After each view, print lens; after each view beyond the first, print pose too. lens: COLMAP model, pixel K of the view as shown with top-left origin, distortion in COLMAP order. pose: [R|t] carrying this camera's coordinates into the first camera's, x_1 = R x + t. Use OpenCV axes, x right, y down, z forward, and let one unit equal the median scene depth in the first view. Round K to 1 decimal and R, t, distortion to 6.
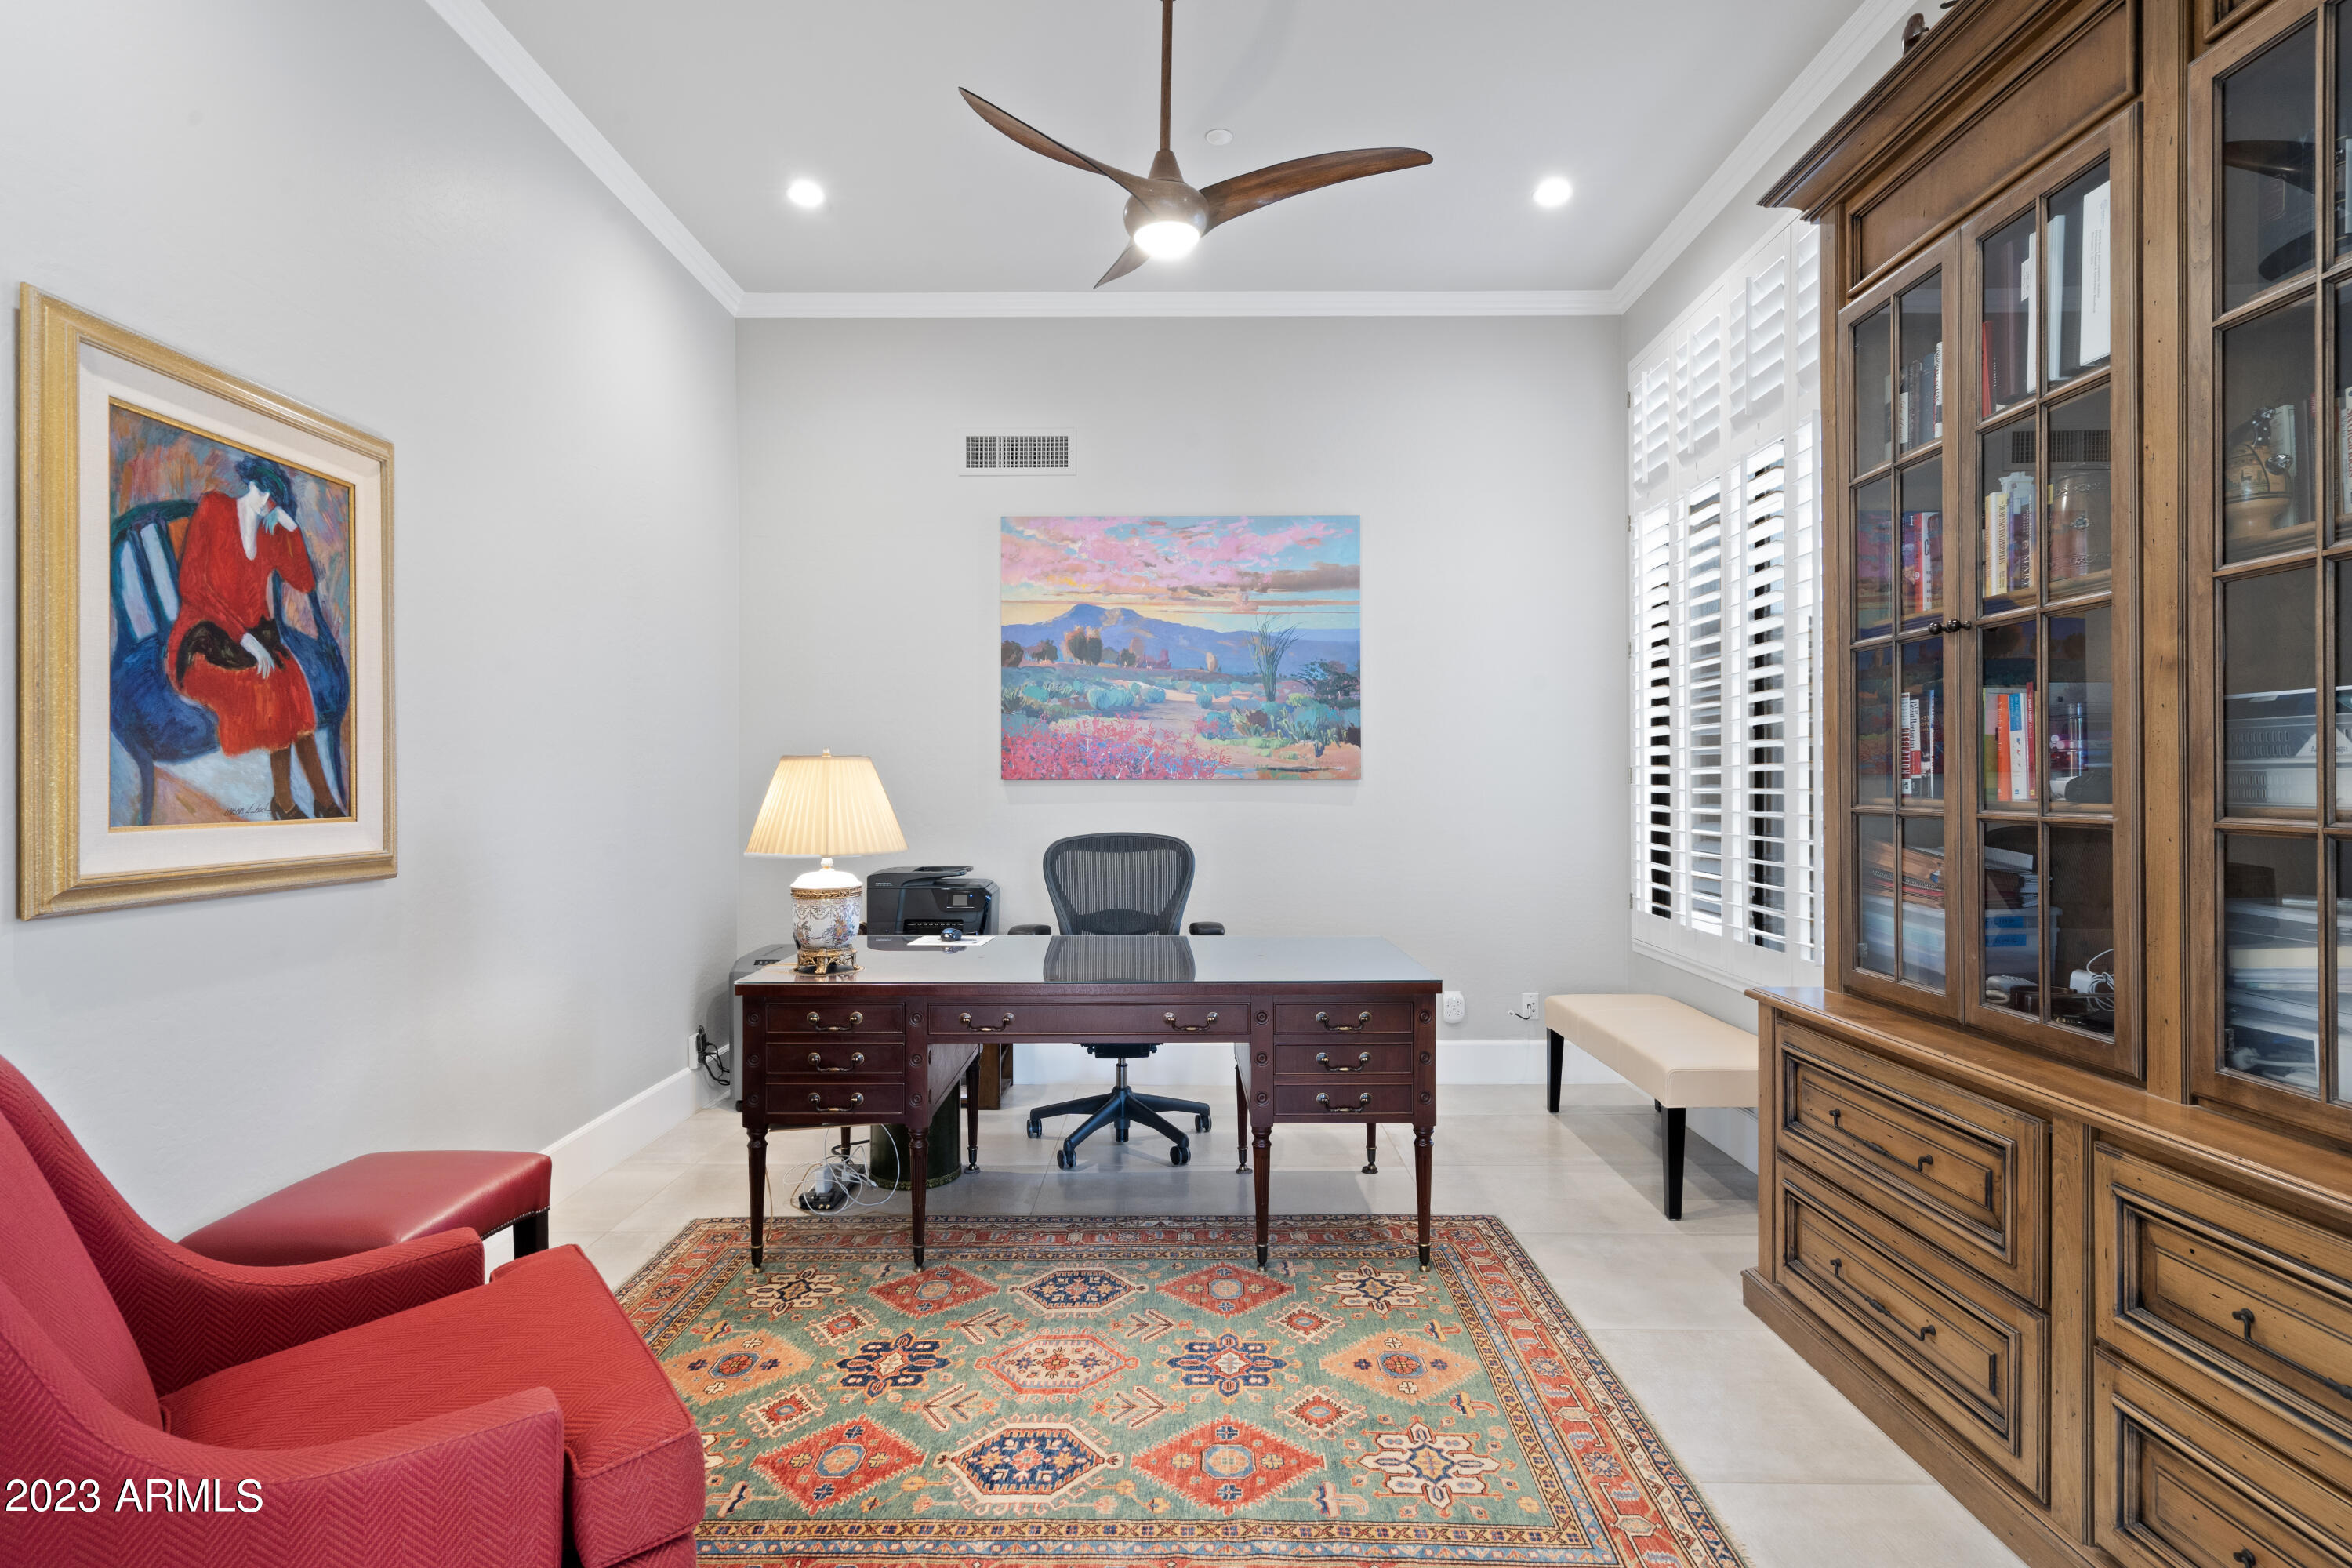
lens RADIAL K [[1208.0, 0, 1183.6], [0, 1208.0, 781.0], [0, 0, 1]] dist [0.007647, -0.007043]
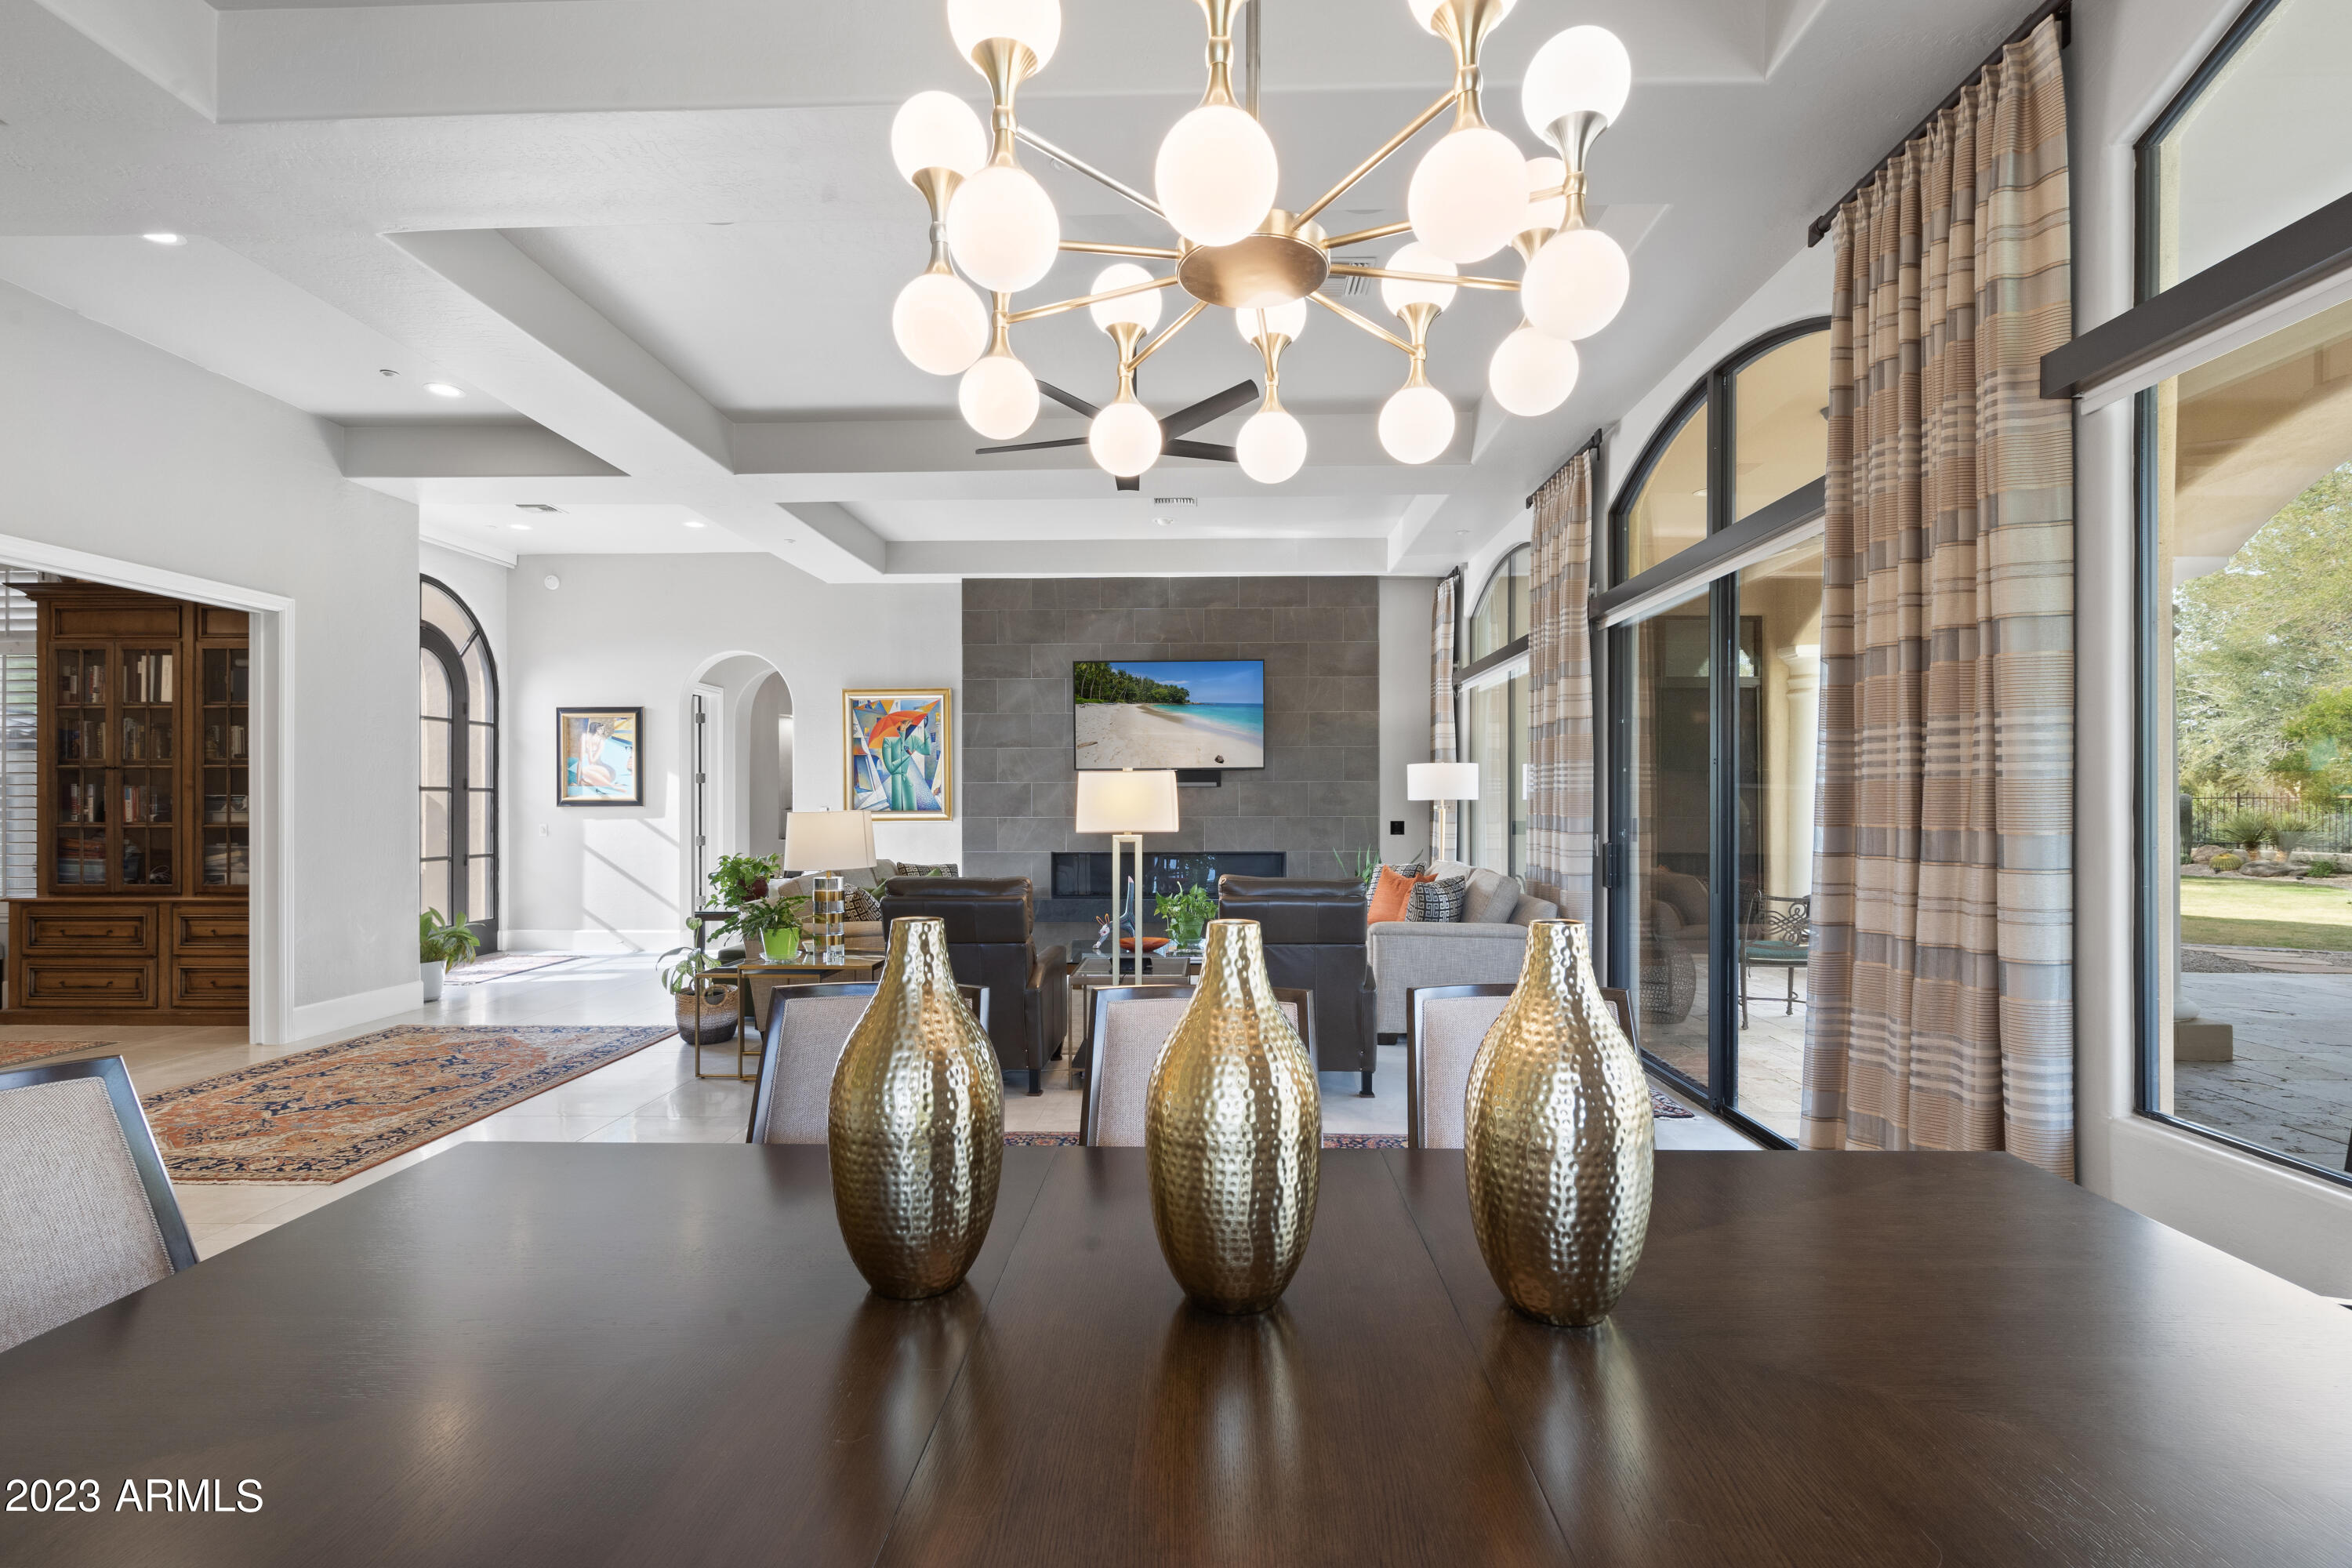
lens RADIAL K [[1082.3, 0, 1172.3], [0, 1082.3, 796.2], [0, 0, 1]] dist [-0.007096, 0.003099]
pose [[0.052889, 0.003816, 0.998593, -2.018936], [-0.000503, 0.999993, -0.003795, -0.042185], [-0.998600, -0.000302, 0.052891, -1.907957]]
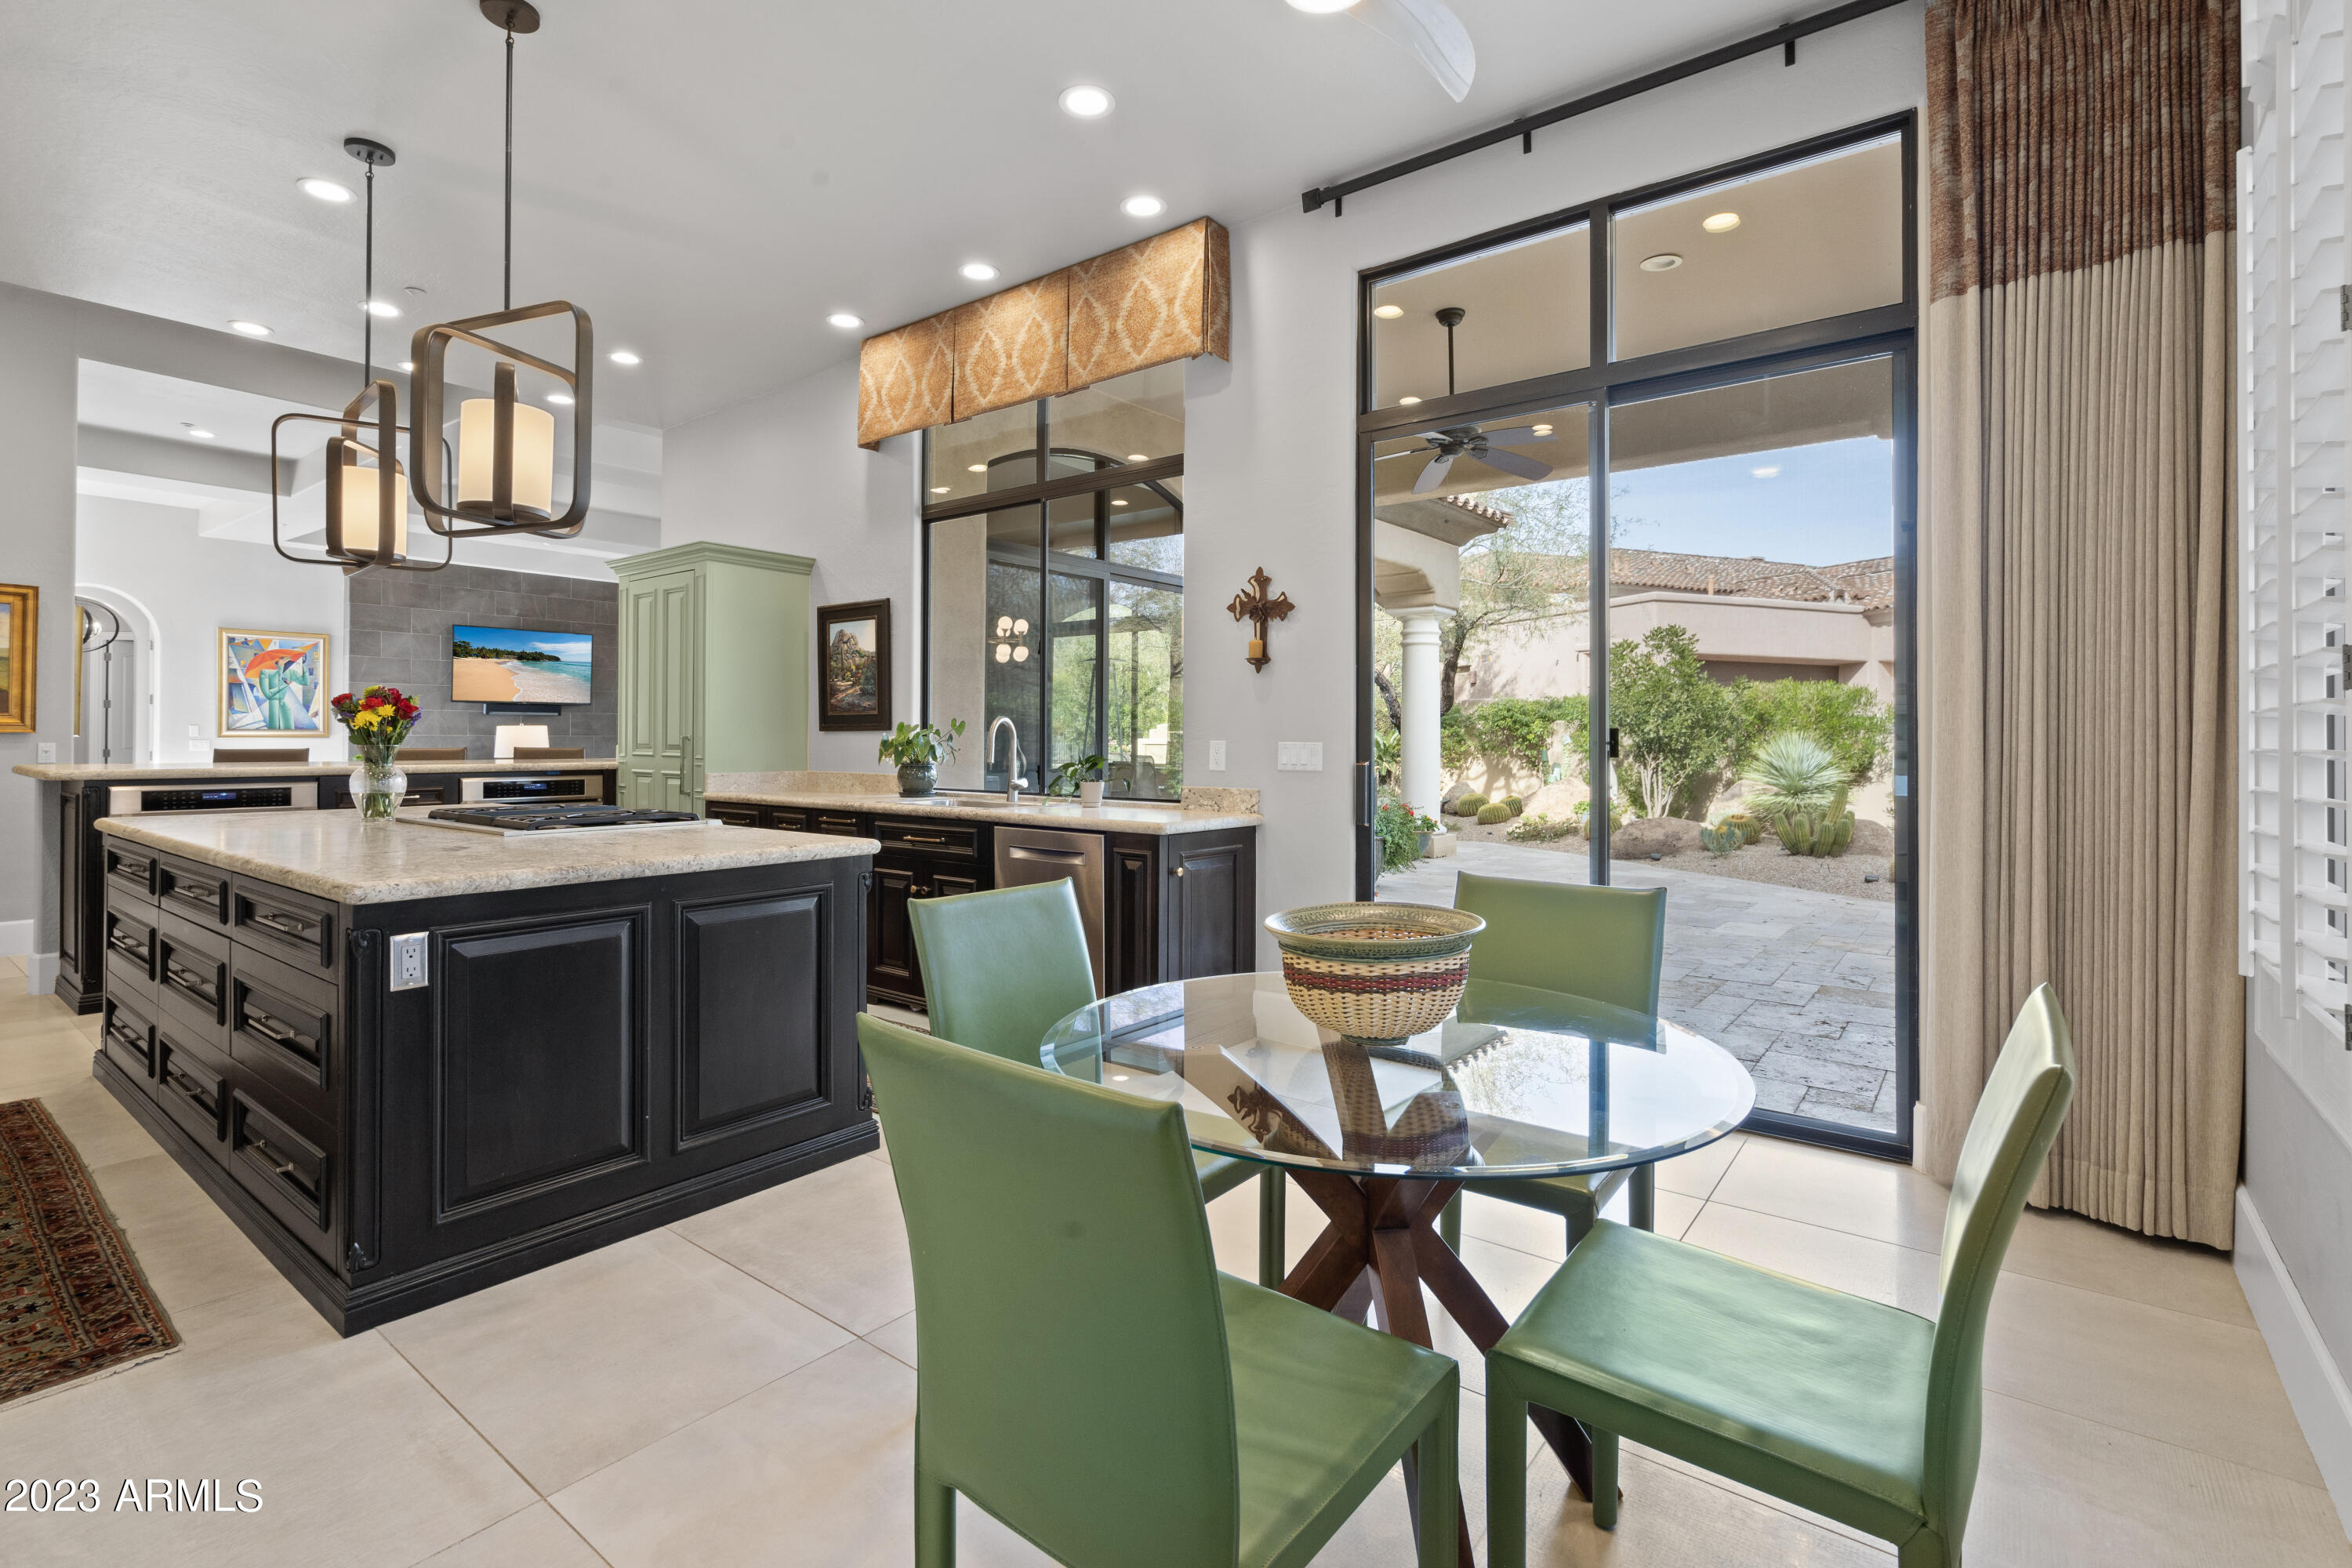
lens RADIAL K [[1082.3, 0, 1157.0], [0, 1082.3, 729.5], [0, 0, 1]] dist [-0.007096, 0.003099]
pose [[-0.775327, -0.001055, 0.631559, -4.379850], [-0.008500, 0.999925, -0.008766, 0.007951], [-0.631503, -0.012165, -0.775278, 0.638407]]
